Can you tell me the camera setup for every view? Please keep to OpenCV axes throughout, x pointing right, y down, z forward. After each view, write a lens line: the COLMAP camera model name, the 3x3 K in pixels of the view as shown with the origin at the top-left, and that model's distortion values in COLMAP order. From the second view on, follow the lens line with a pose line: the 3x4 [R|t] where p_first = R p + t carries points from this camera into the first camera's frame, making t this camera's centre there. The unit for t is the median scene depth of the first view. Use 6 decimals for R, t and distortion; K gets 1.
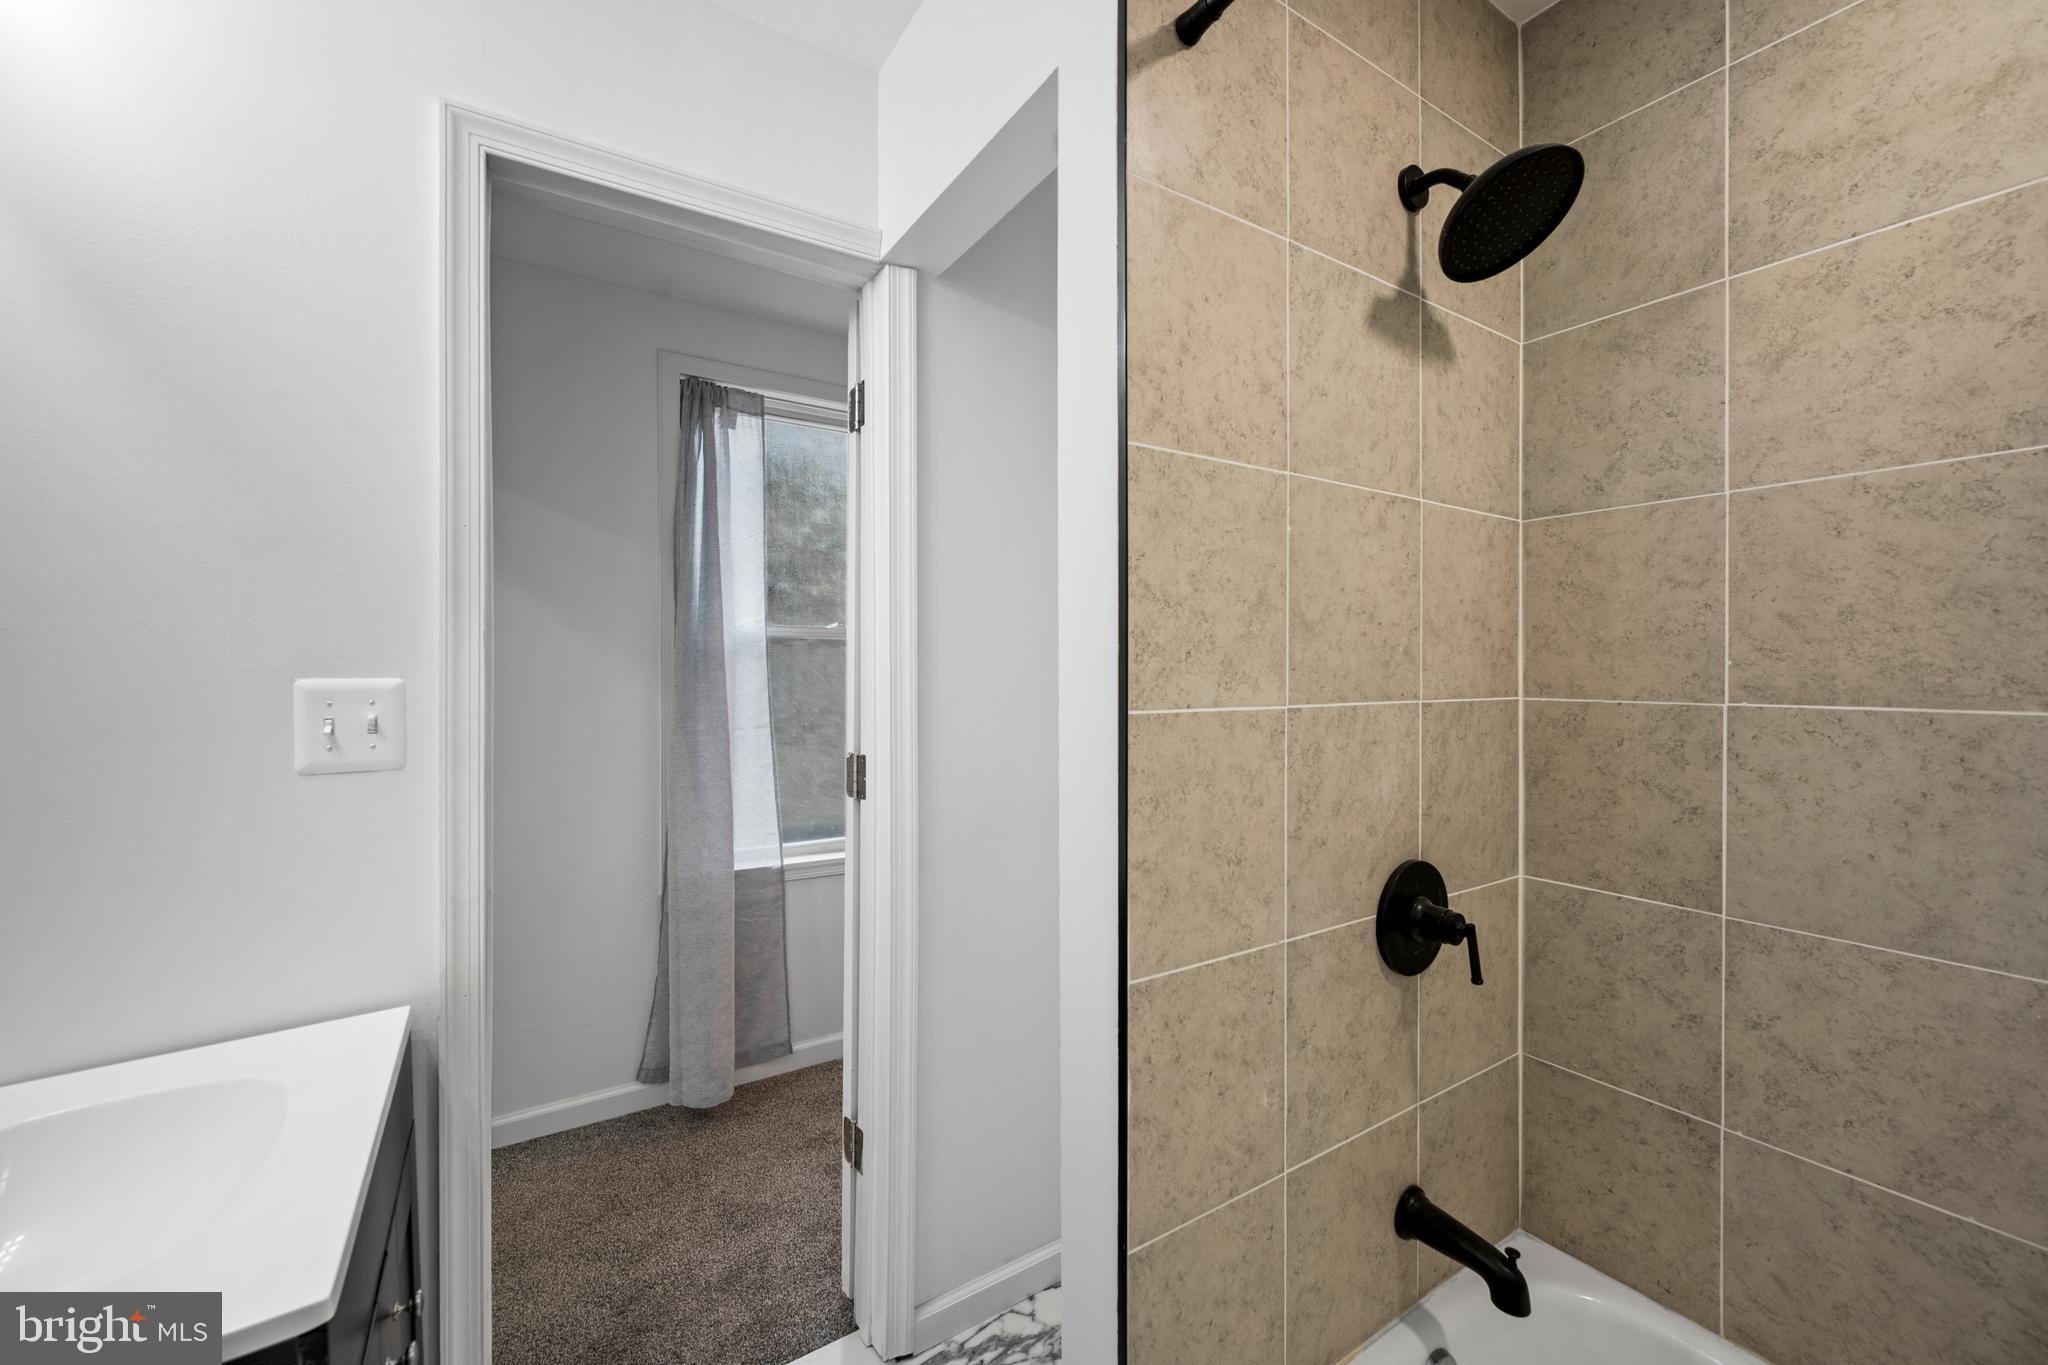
lens RADIAL K [[804.7, 0, 1019.1], [0, 804.7, 673.8], [0, 0, 1]] dist [-0.000800, -0.000534]
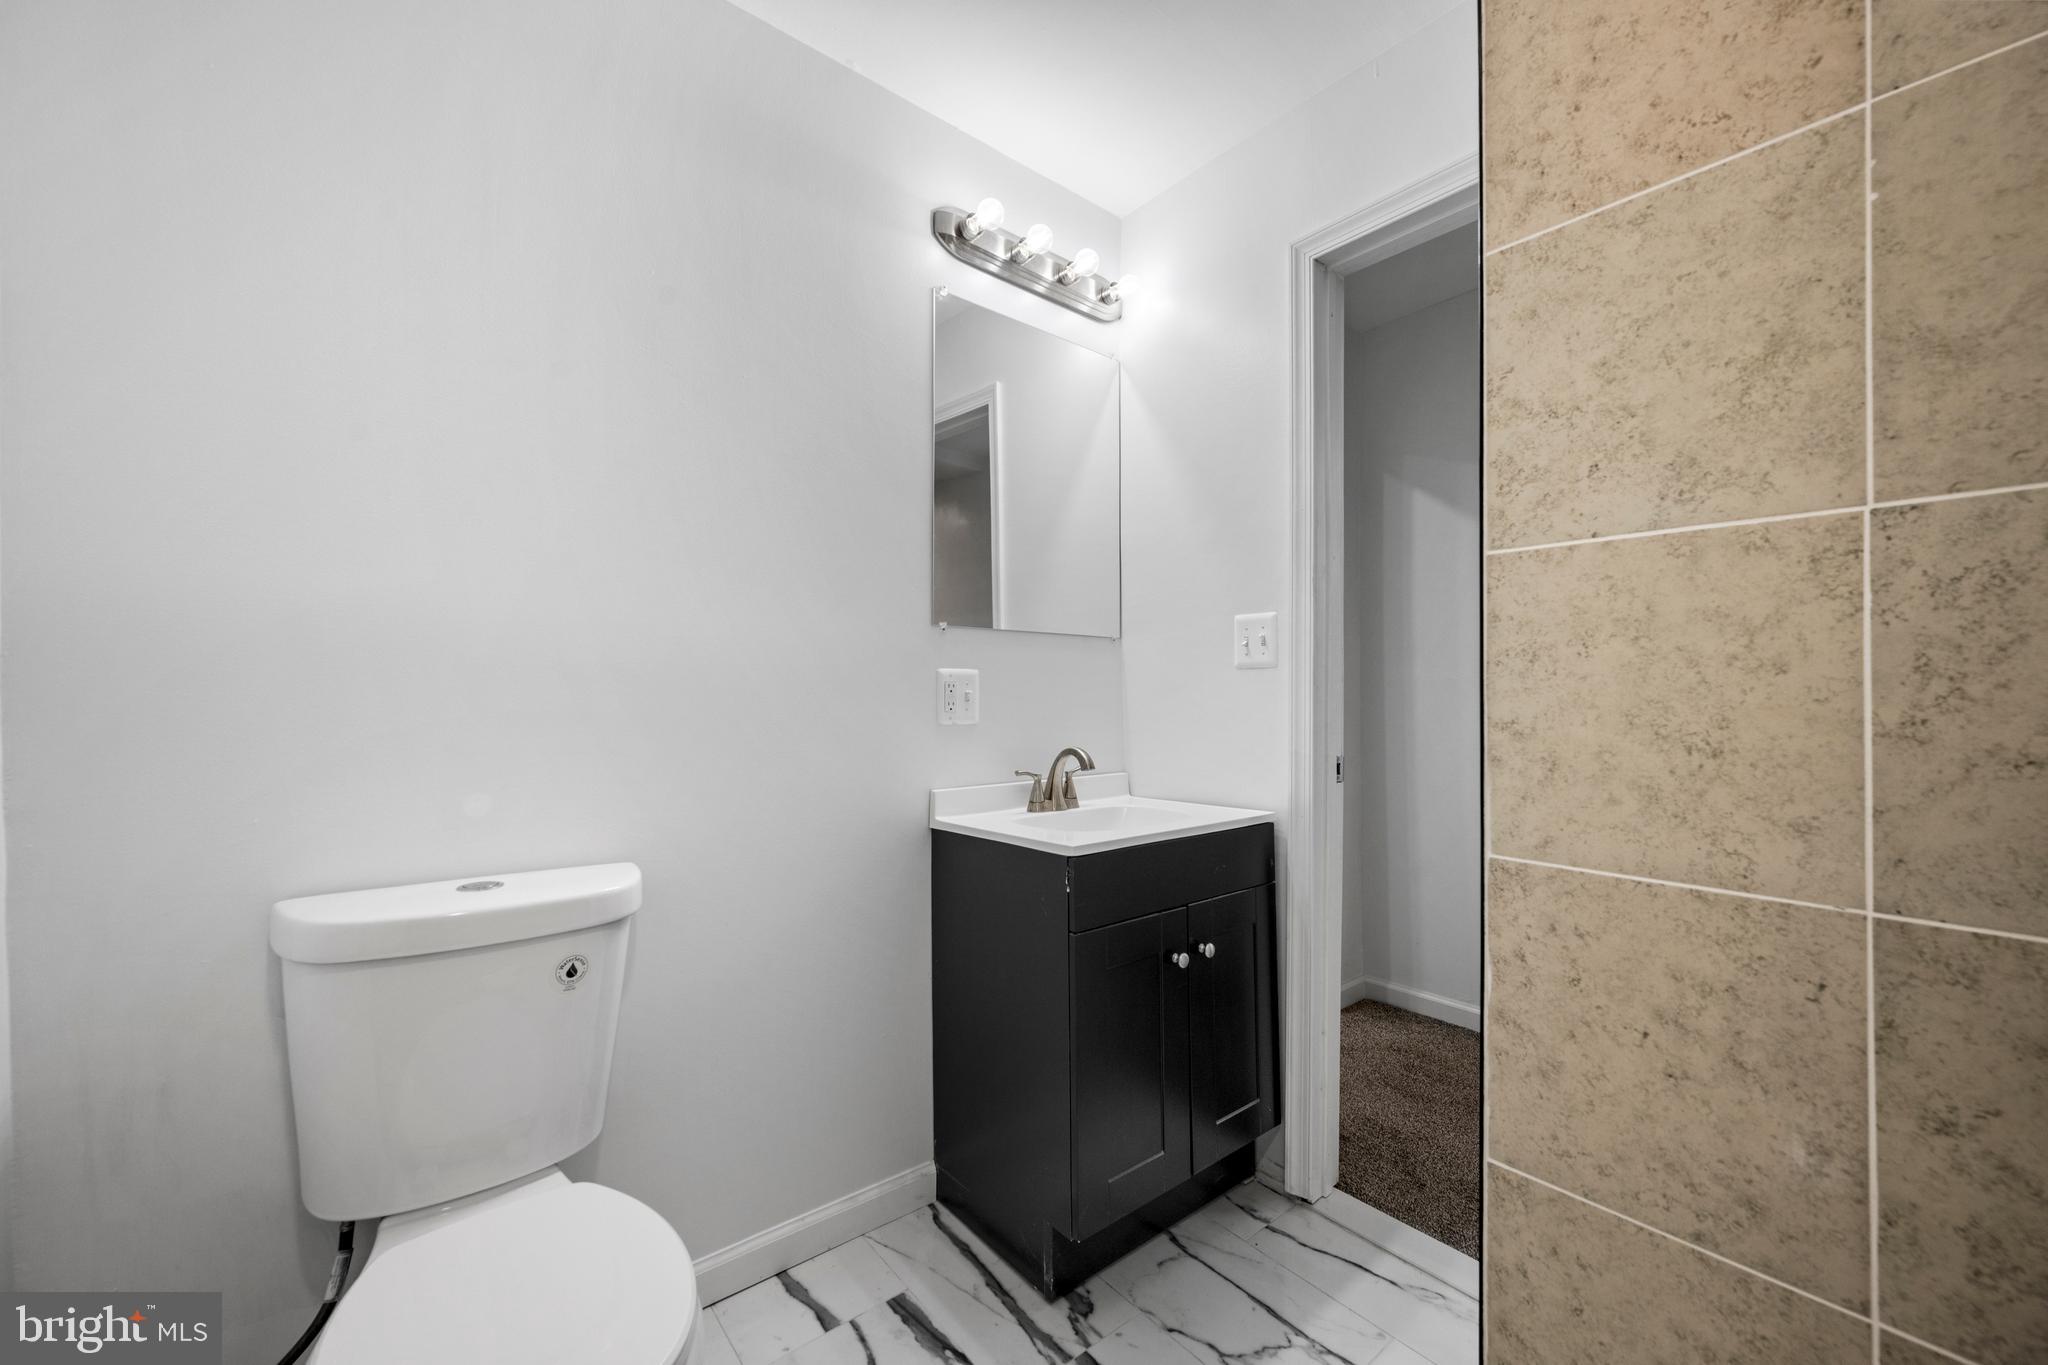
lens RADIAL K [[804.7, 0, 1029.4], [0, 804.7, 686.8], [0, 0, 1]] dist [-0.000800, -0.000534]
pose [[0.107271, -0.004251, -0.994221, 0.900033], [-0.008010, 0.999955, -0.005140, 0.190580], [0.994198, 0.008515, 0.107232, 0.365309]]
